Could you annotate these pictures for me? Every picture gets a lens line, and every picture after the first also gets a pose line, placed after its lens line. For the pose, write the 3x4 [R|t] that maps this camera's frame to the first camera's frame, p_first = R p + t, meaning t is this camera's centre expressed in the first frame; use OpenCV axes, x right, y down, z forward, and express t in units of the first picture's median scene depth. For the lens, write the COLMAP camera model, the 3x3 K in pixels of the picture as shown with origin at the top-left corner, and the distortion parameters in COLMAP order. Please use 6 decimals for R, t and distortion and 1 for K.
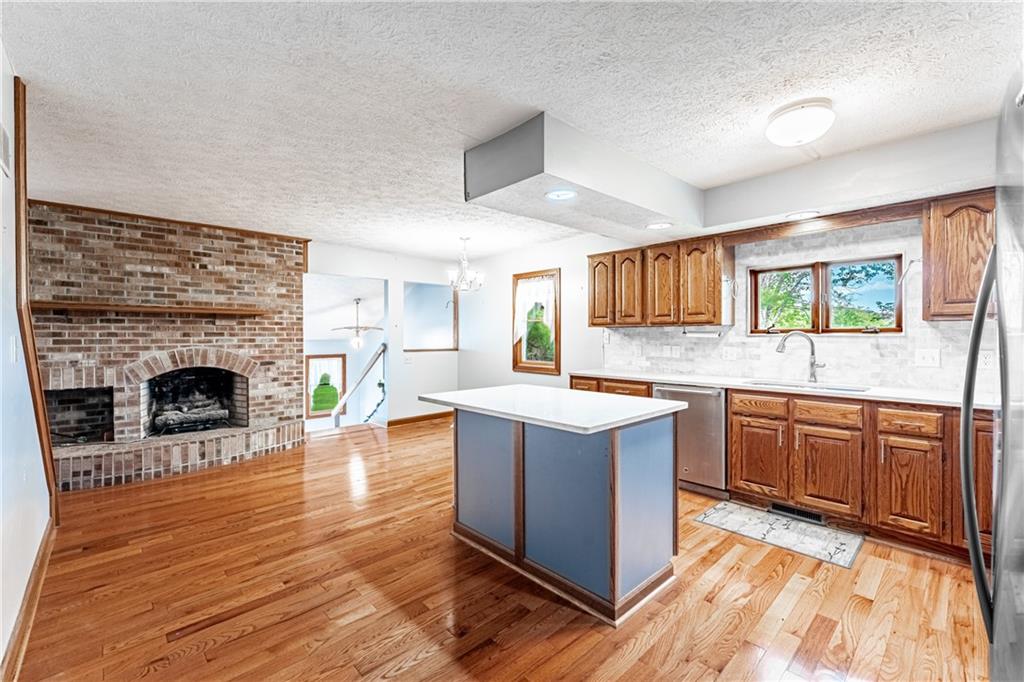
lens RADIAL K [[428.8, 0, 512.0], [0, 428.8, 341.0], [0, 0, 1]] dist [-0.003812, -0.000249]
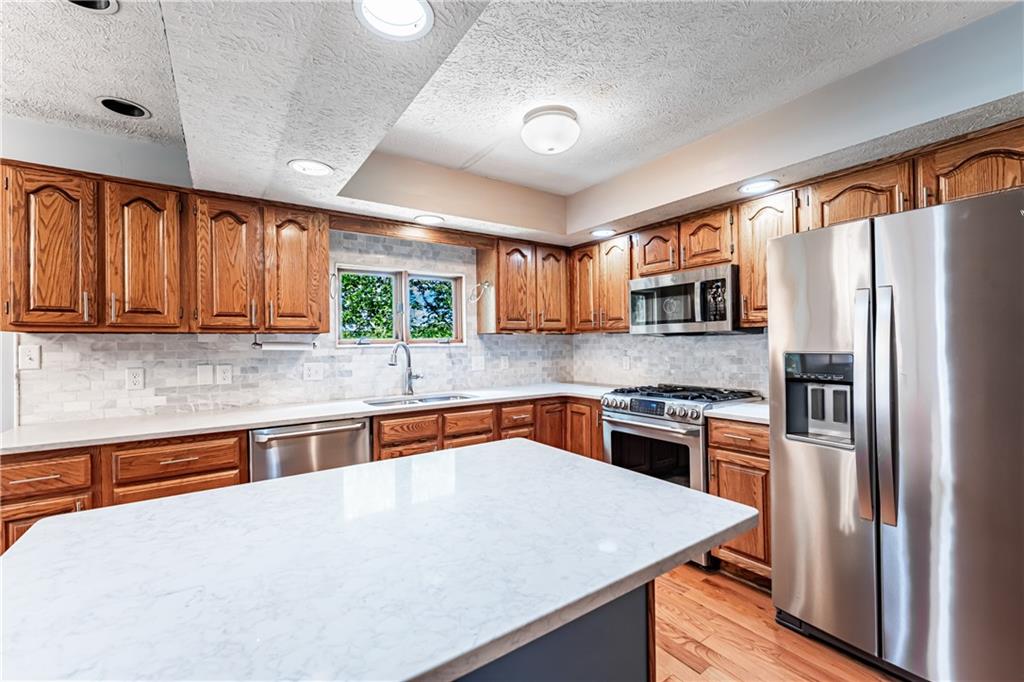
lens RADIAL K [[428.8, 0, 512.0], [0, 428.8, 341.0], [0, 0, 1]] dist [-0.003812, -0.000249]
pose [[0.156220, 0.008174, 0.987688, -0.161640], [0.027596, 0.999539, -0.012637, -0.004522], [-0.987337, 0.029231, 0.155922, 0.489312]]
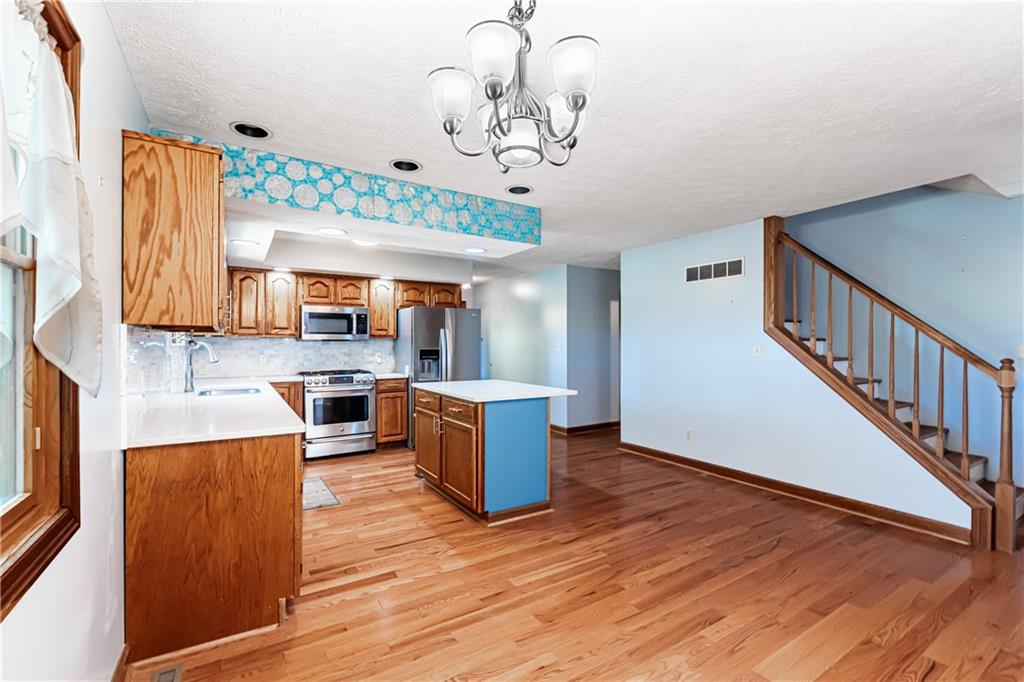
lens RADIAL K [[450.6, 0, 490.6], [0, 450.6, 342.0], [0, 0, 1]] dist [-0.002045, -0.000188]
pose [[-0.972000, 0.006287, 0.234898, -0.177289], [0.008949, 0.999907, 0.010266, -0.021045], [-0.234811, 0.012080, -0.971966, 1.479279]]
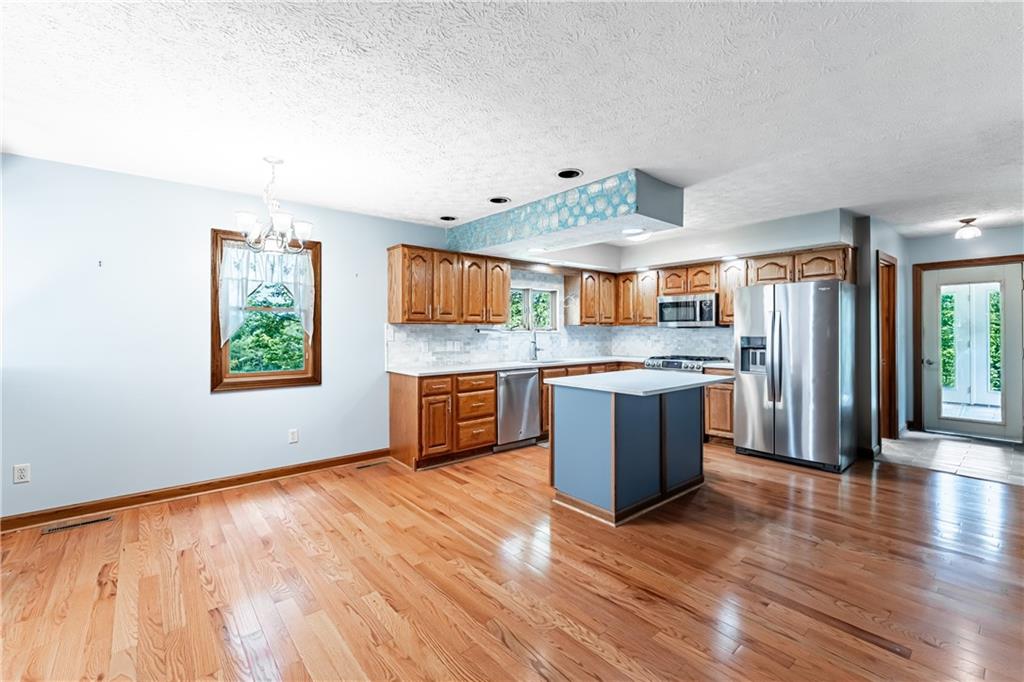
lens RADIAL K [[430.2, 0, 507.8], [0, 430.2, 332.0], [0, 0, 1]] dist [-0.010400, -0.000223]
pose [[0.076552, 0.002248, 0.997063, -0.770339], [0.016254, 0.999862, -0.003502, -0.006922], [-0.996933, 0.016475, 0.076505, 0.768490]]
